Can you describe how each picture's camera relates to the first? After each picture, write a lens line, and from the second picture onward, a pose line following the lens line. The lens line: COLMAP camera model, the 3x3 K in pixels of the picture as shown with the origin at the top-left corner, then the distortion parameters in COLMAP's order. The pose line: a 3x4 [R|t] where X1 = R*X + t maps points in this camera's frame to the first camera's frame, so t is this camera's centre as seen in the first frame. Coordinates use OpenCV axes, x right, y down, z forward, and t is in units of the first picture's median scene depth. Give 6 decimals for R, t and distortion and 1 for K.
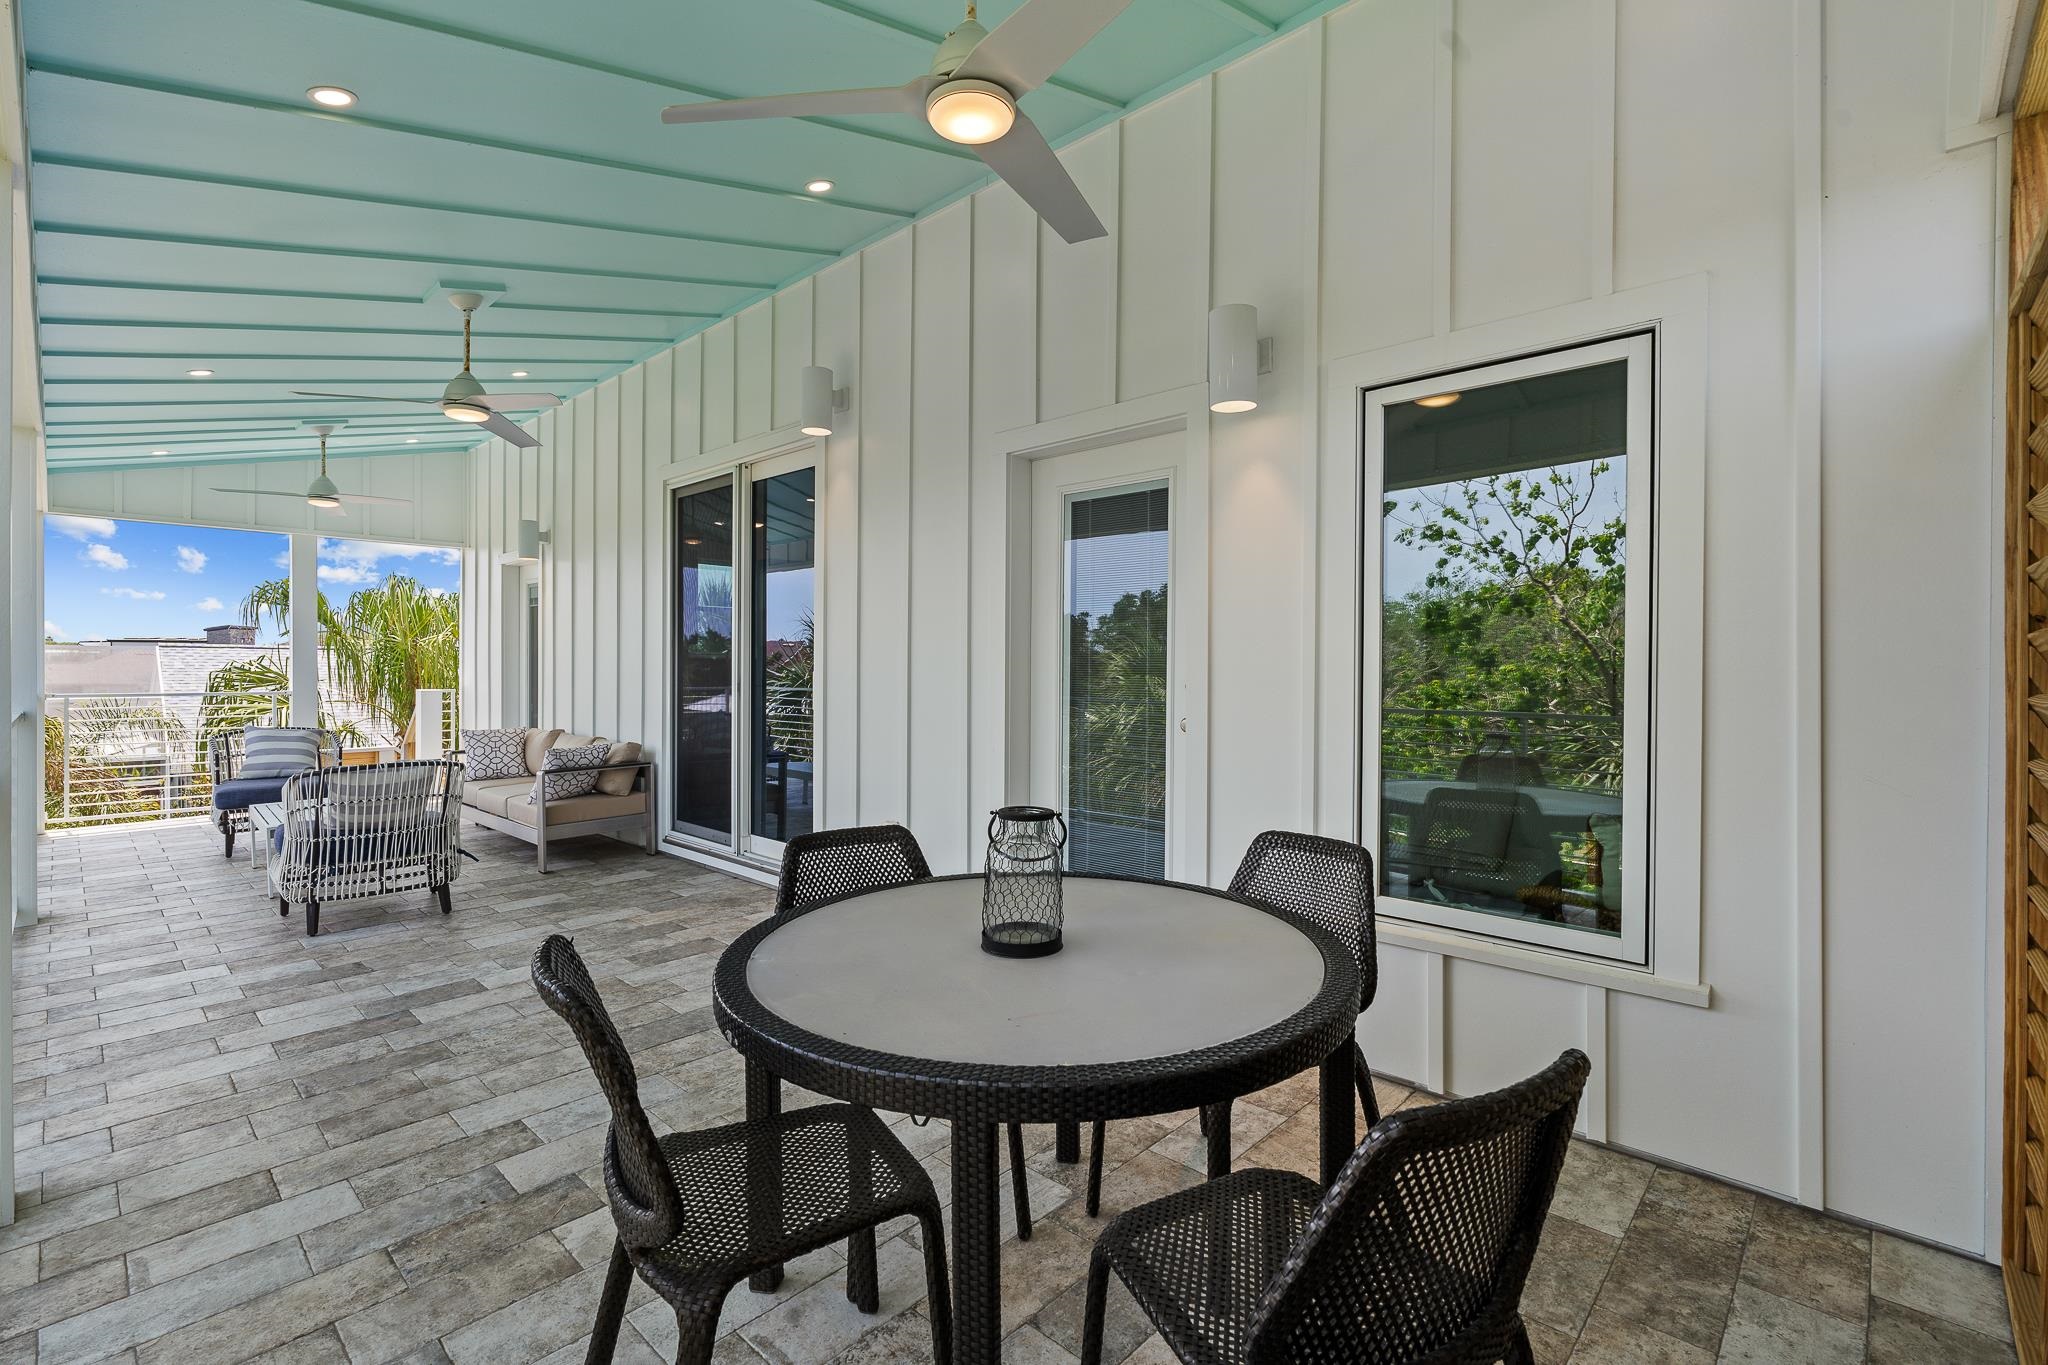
lens RADIAL K [[932.0, 0, 1018.8], [0, 932.0, 679.7], [0, 0, 1]] dist [-0.004627, 0.002254]
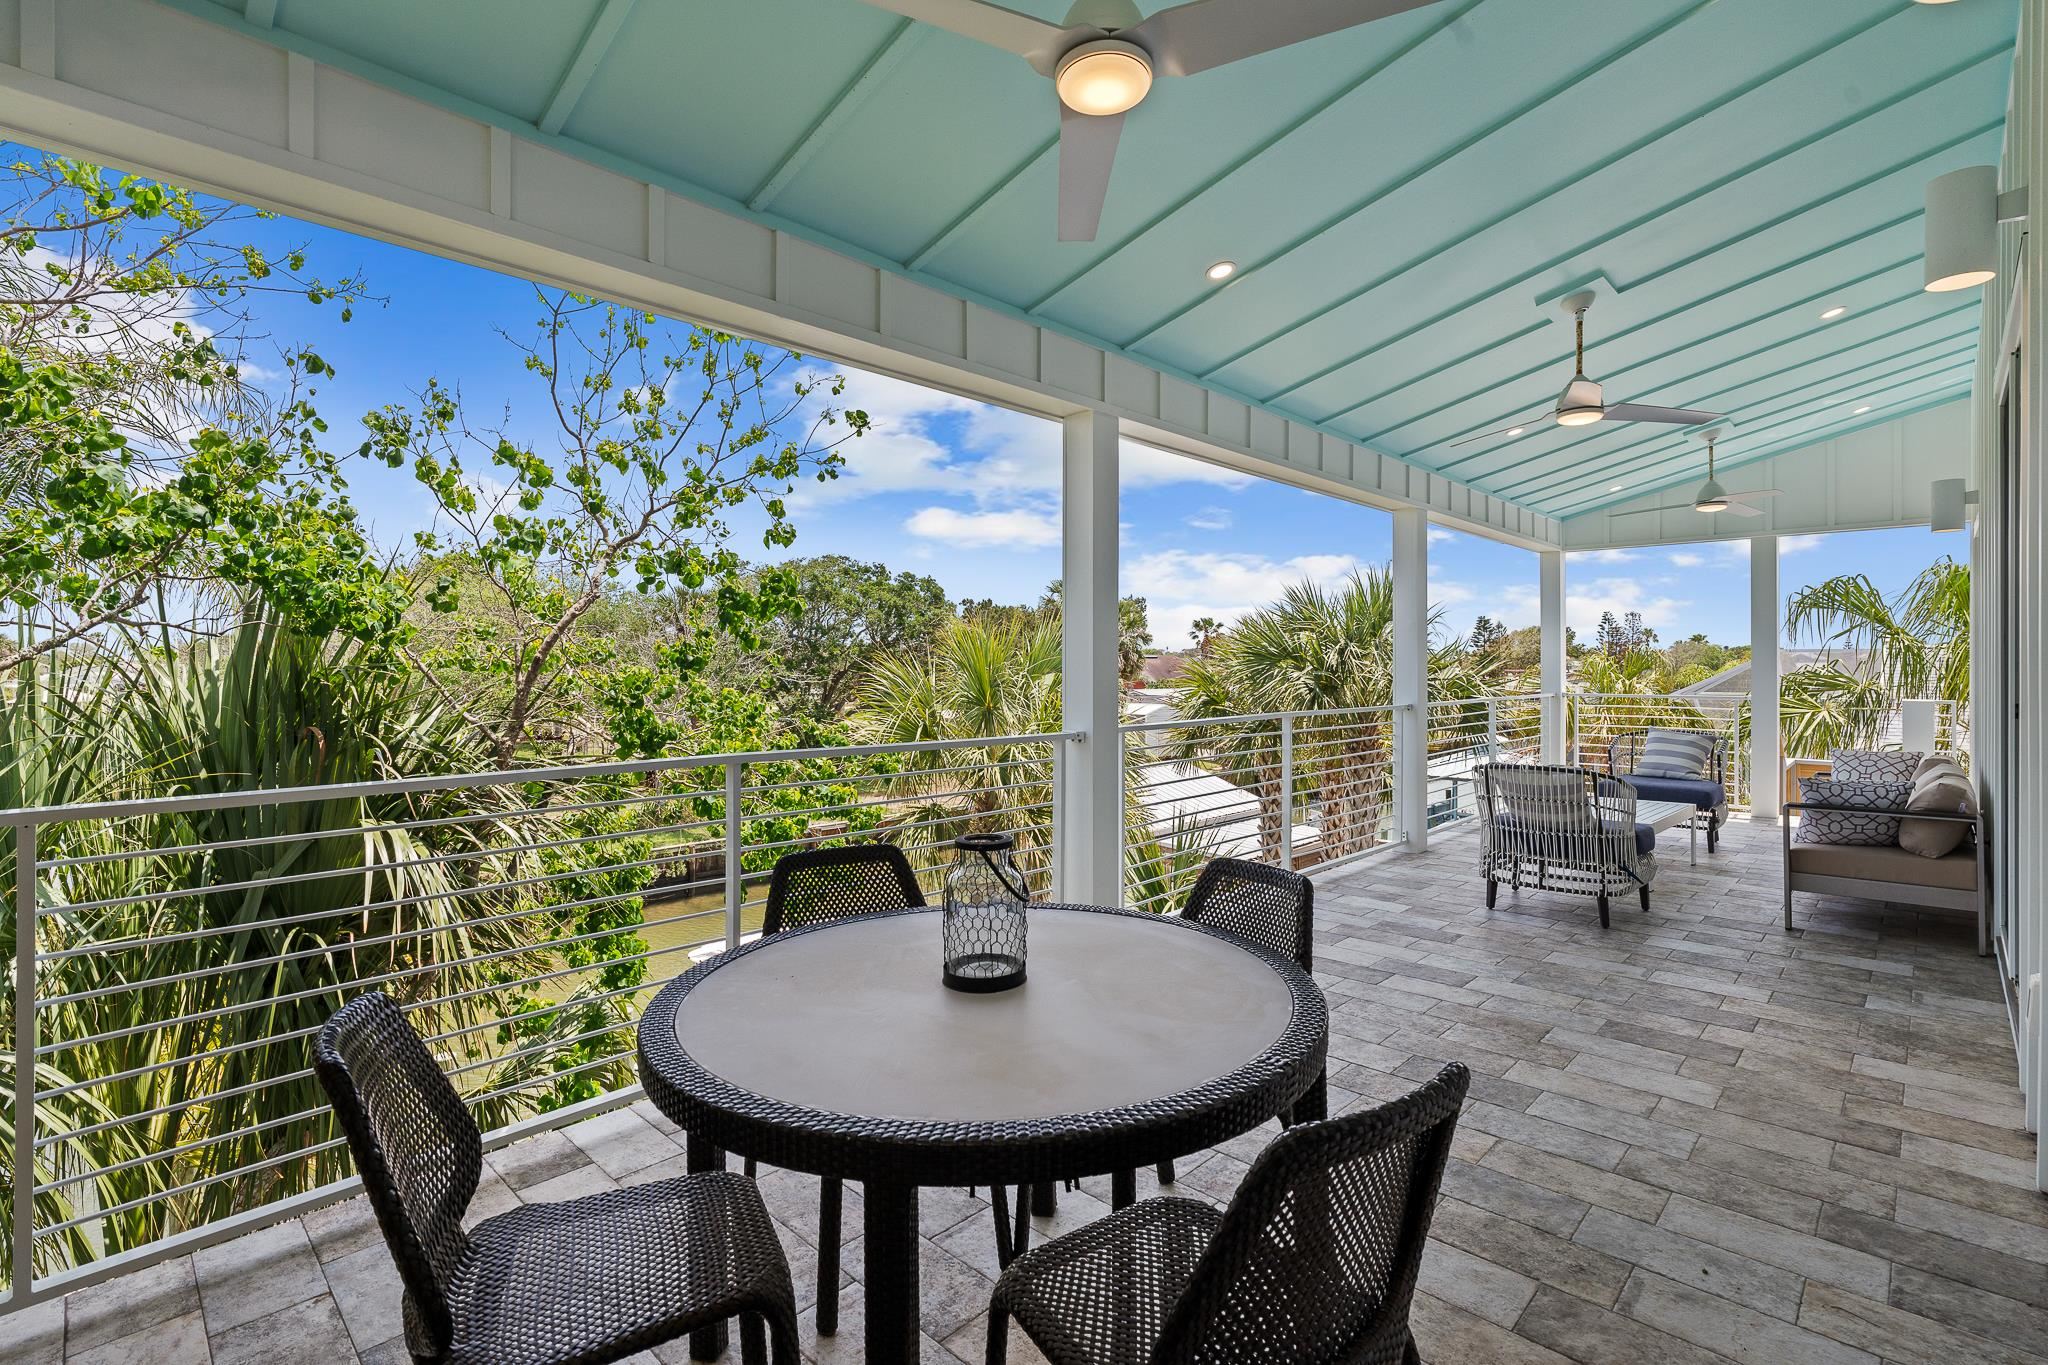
lens RADIAL K [[932.0, 0, 1020.0], [0, 932.0, 664.9], [0, 0, 1]] dist [-0.004627, 0.002254]
pose [[-0.023676, -0.003776, -0.999713, 0.412371], [-0.012698, 0.999913, -0.003476, -0.014365], [0.999639, 0.012612, -0.023722, 0.451330]]
